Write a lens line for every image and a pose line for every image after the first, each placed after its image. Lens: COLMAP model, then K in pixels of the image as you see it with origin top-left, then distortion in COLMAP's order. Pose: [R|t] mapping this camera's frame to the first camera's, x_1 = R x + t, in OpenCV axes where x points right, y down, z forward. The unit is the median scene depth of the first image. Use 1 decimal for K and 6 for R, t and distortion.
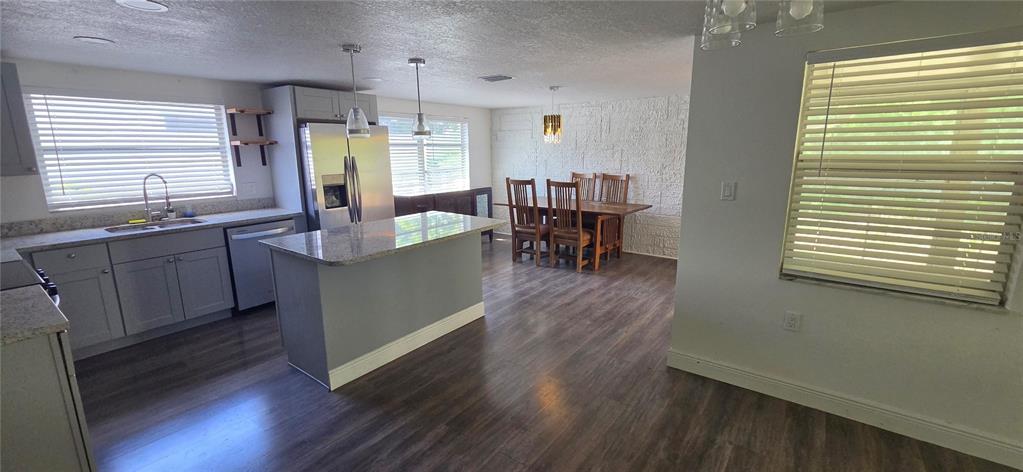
lens RADIAL K [[419.6, 0, 513.8], [0, 419.6, 231.8], [0, 0, 1]] dist [-0.002629, 0.000993]
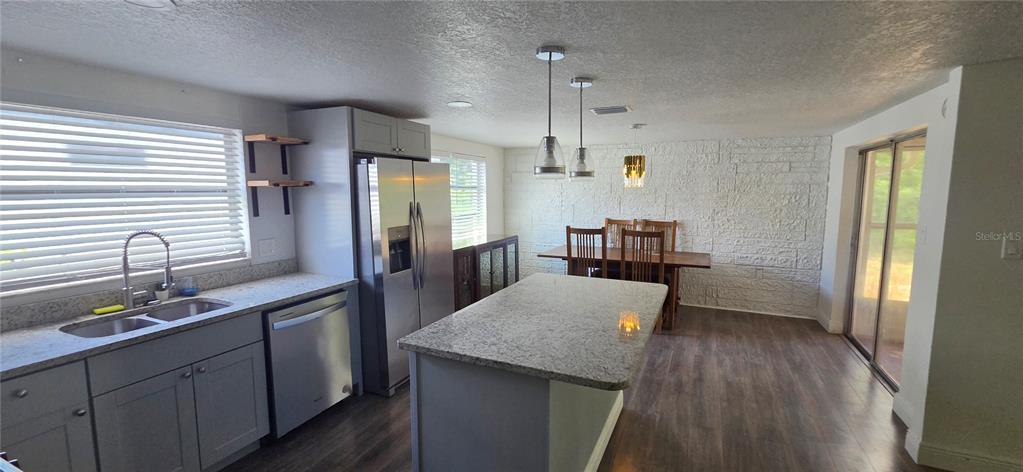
lens RADIAL K [[419.6, 0, 513.6], [0, 419.6, 233.4], [0, 0, 1]] dist [-0.002629, 0.000993]
pose [[0.977615, -0.013724, 0.209956, -0.375593], [0.033192, 0.995435, -0.089485, -0.050145], [-0.207769, 0.094451, 0.973607, 0.230621]]
